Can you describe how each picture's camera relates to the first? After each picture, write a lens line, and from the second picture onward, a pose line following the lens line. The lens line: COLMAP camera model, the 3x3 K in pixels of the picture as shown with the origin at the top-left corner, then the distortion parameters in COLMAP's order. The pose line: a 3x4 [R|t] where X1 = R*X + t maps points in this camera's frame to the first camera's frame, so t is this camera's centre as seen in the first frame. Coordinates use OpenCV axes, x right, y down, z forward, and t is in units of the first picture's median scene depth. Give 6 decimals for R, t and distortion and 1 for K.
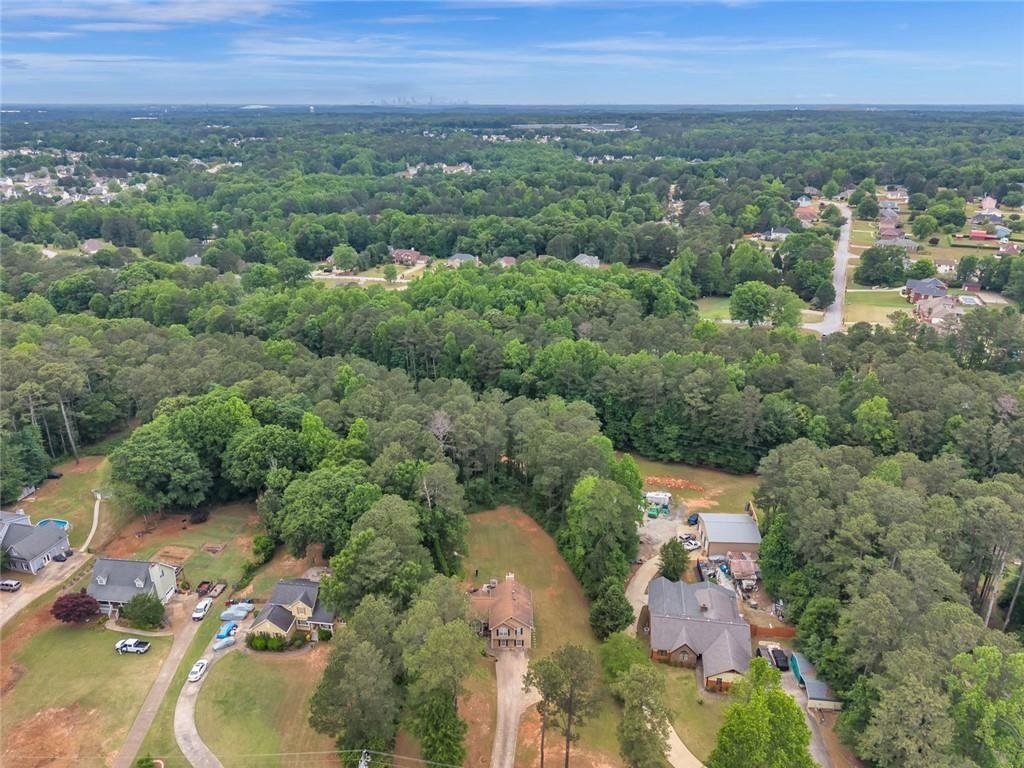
lens RADIAL K [[690.2, 0, 510.4], [0, 690.2, 387.1], [0, 0, 1]] dist [0.054869, -0.070940]
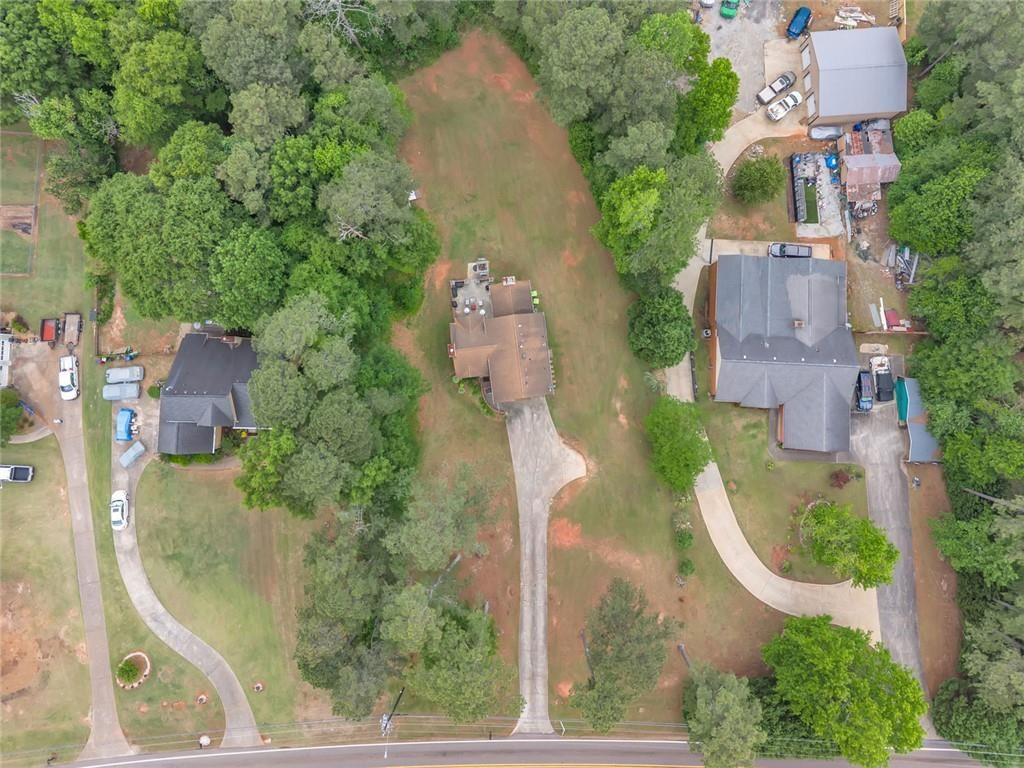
lens RADIAL K [[690.2, 0, 510.4], [0, 690.2, 387.1], [0, 0, 1]] dist [0.054869, -0.070940]
pose [[0.994583, -0.103948, 0.000350, -0.013014], [0.047761, 0.459965, 0.886652, -0.306804], [-0.092326, -0.881832, 0.462437, 0.732737]]
